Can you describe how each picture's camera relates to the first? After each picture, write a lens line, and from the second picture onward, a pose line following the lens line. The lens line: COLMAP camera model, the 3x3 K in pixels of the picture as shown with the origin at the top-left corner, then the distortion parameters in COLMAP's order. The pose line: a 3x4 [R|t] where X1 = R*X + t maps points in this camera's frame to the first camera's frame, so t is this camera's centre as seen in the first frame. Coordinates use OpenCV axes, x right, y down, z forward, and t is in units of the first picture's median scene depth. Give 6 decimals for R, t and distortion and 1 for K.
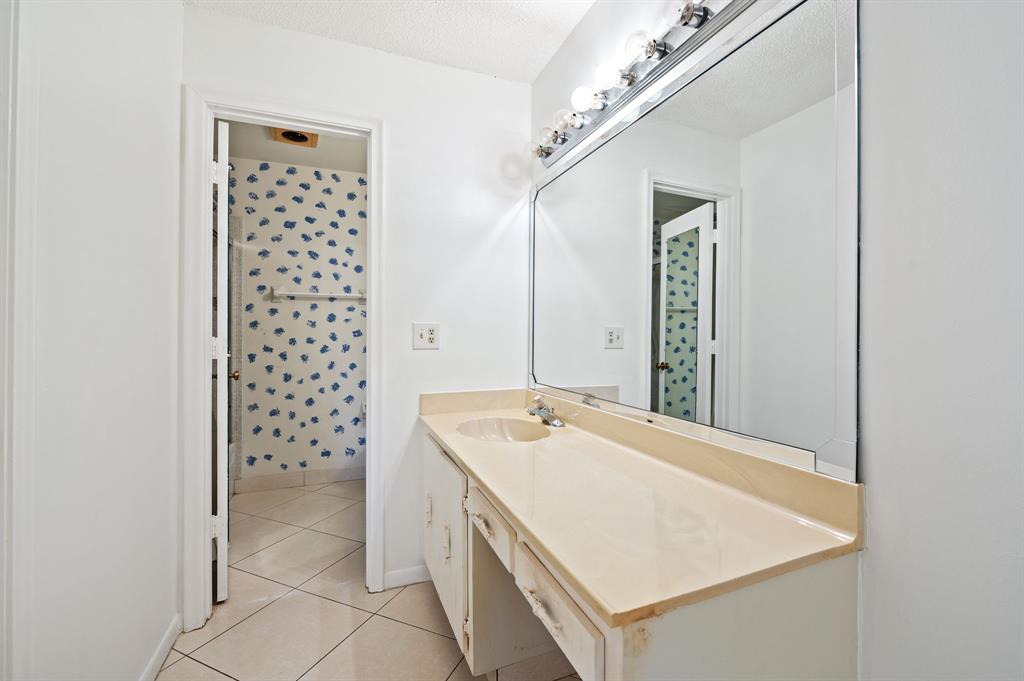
lens RADIAL K [[419.0, 0, 510.0], [0, 419.0, 337.2], [0, 0, 1]] dist [-0.006249, -0.000143]
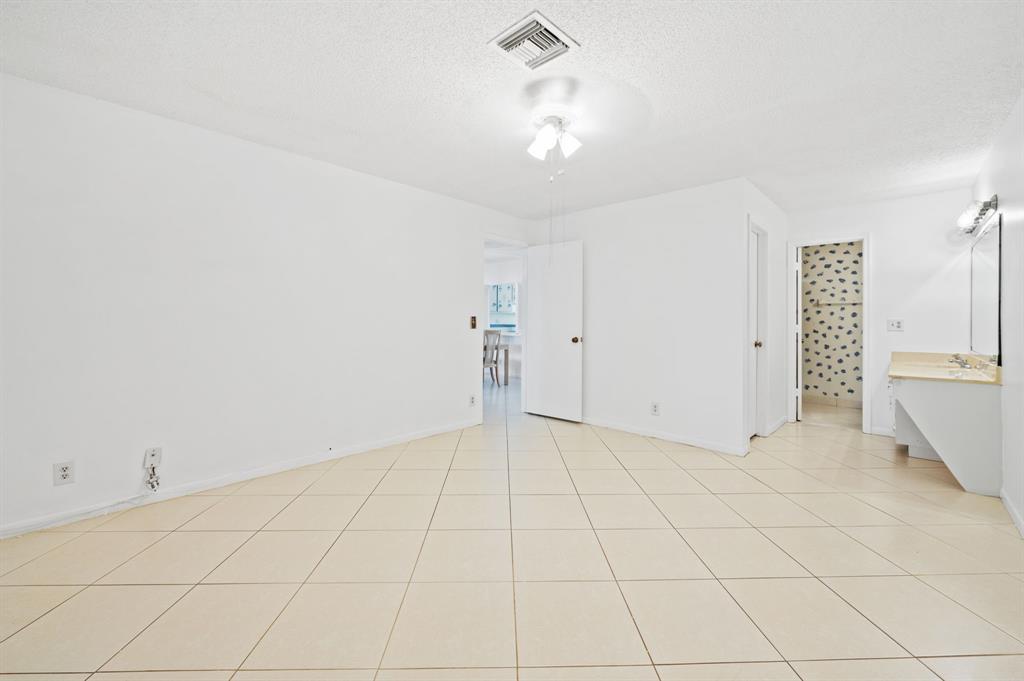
lens RADIAL K [[419.0, 0, 508.0], [0, 419.0, 325.0], [0, 0, 1]] dist [-0.006249, -0.000143]
pose [[0.410189, -0.002653, -0.911997, 0.600355], [0.001544, 0.999996, -0.002215, -0.000392], [0.911999, -0.000500, 0.410192, -1.092151]]
